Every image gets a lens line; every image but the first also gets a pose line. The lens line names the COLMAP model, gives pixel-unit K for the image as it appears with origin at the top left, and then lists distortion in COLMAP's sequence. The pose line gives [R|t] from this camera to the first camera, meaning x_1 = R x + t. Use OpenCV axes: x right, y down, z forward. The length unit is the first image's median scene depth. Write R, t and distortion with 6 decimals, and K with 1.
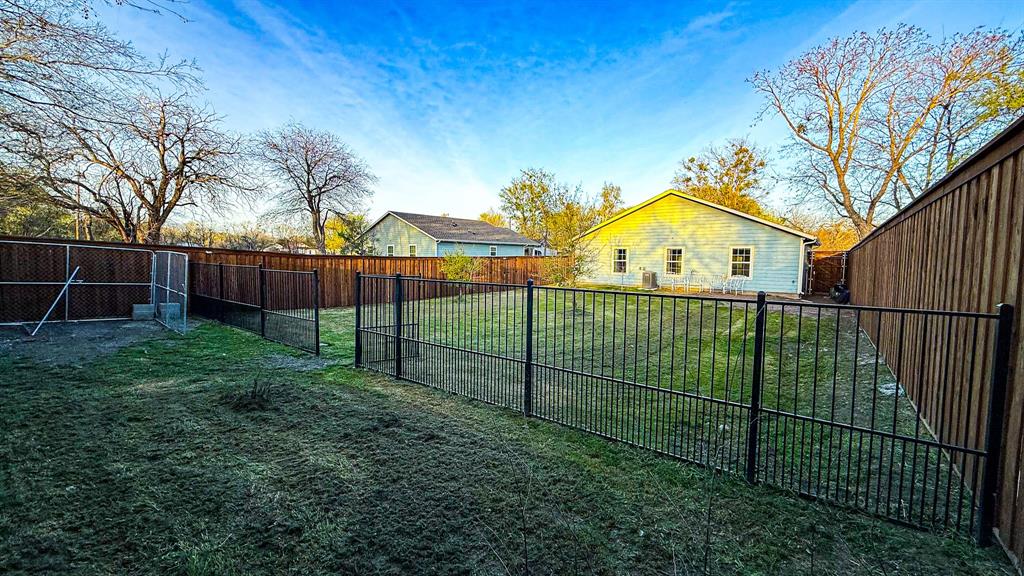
lens RADIAL K [[406.1, 0, 510.3], [0, 406.1, 286.2], [0, 0, 1]] dist [-0.001946, 0.000286]
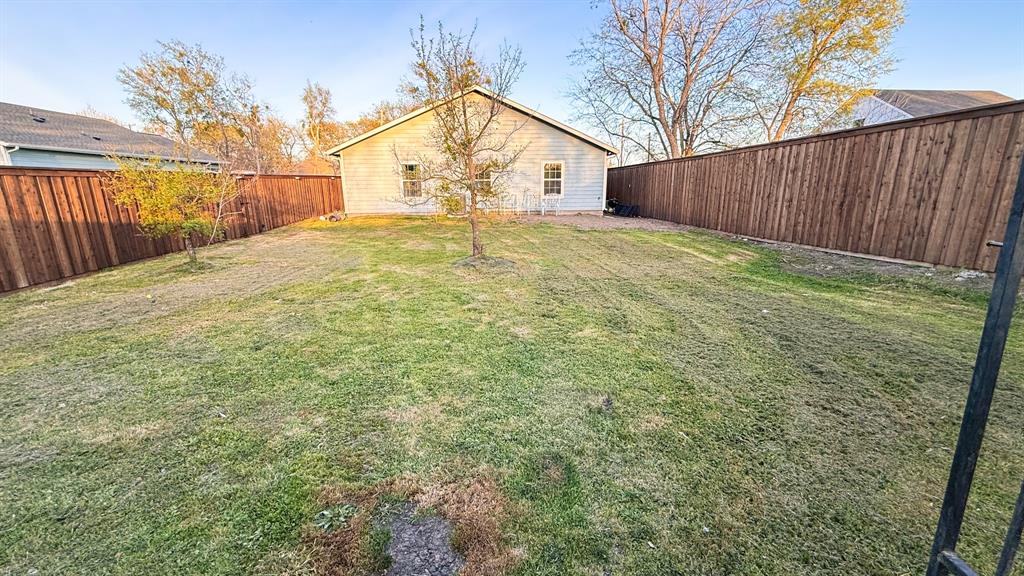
lens RADIAL K [[406.1, 0, 512.4], [0, 406.1, 287.6], [0, 0, 1]] dist [-0.001946, 0.000286]
pose [[0.733103, -0.181675, 0.655404, -0.125429], [0.063599, 0.977752, 0.199889, -0.007550], [-0.677138, -0.104856, 0.728347, 0.318899]]
